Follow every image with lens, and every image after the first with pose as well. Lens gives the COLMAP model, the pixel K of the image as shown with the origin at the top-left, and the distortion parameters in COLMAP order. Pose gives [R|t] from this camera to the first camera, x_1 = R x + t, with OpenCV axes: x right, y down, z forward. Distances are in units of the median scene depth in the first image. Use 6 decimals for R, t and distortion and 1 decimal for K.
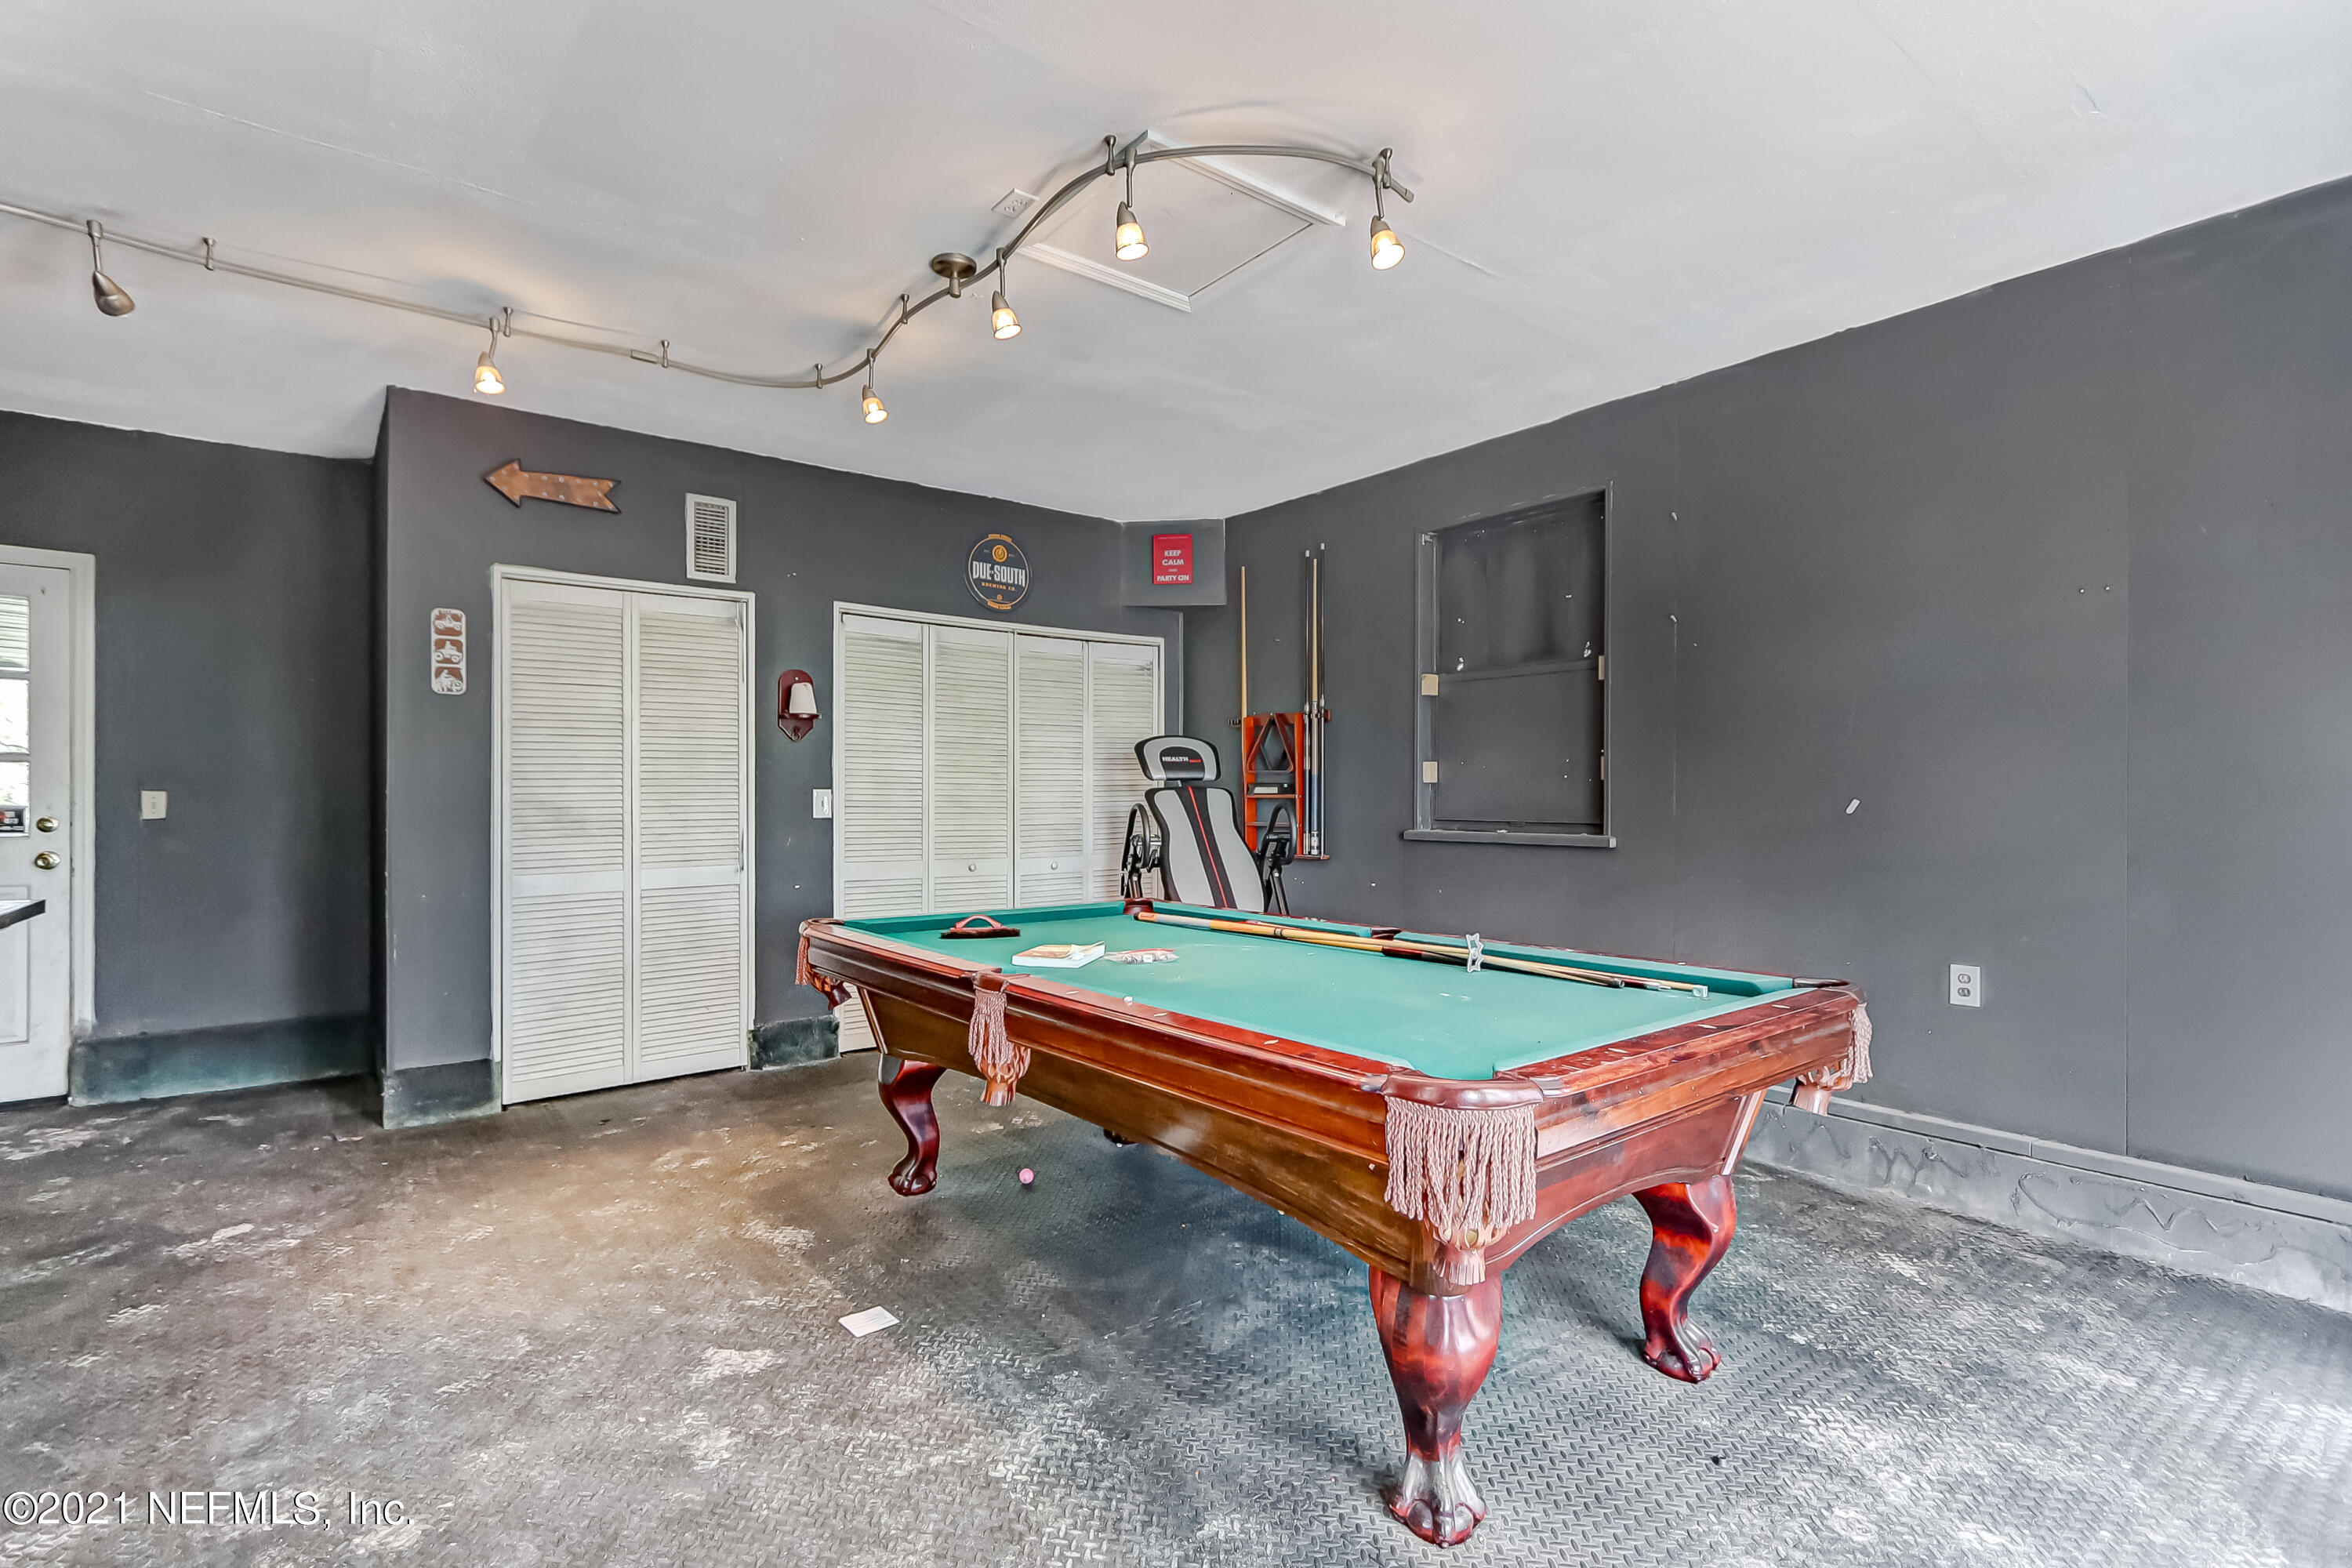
lens RADIAL K [[1096.5, 0, 1161.8], [0, 1096.5, 789.5], [0, 0, 1]] dist [-0.001801, 0.002864]
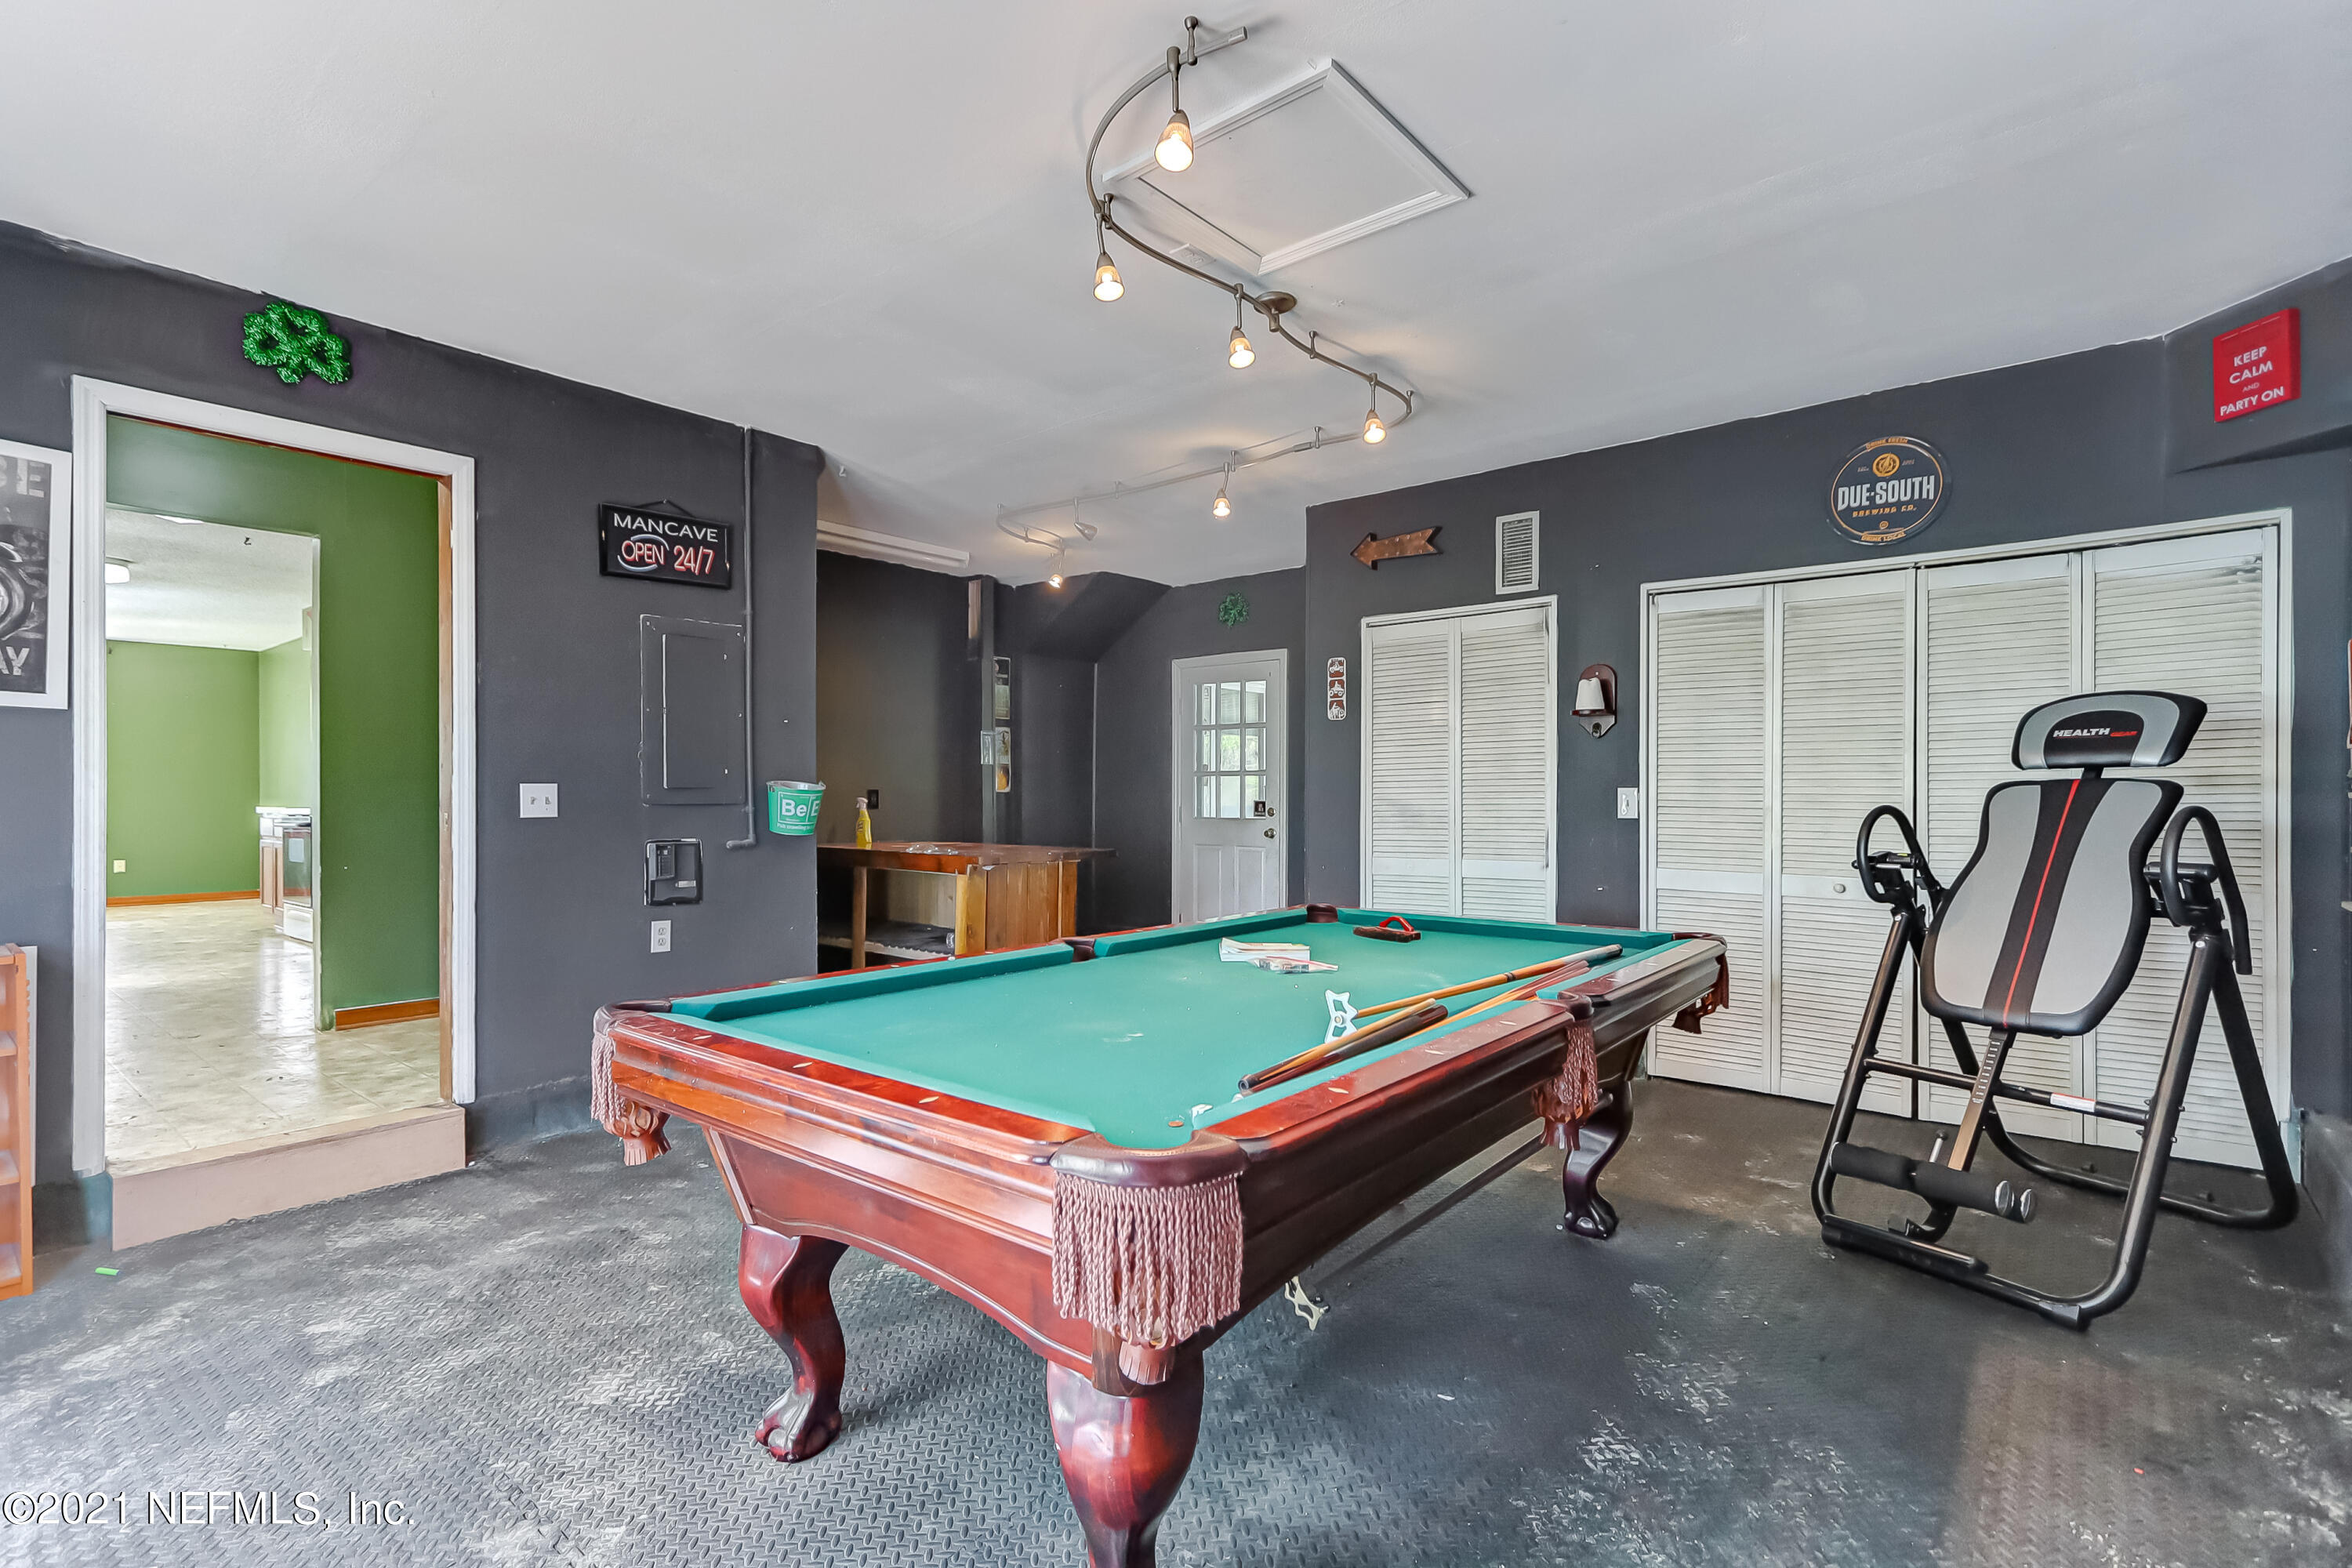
lens RADIAL K [[1096.5, 0, 1163.4], [0, 1096.5, 794.4], [0, 0, 1]] dist [-0.001801, 0.002864]
pose [[0.208532, -0.000297, -0.978016, 0.537803], [0.005539, 0.999984, 0.000878, 0.002651], [0.978000, -0.005601, 0.208530, 0.424716]]
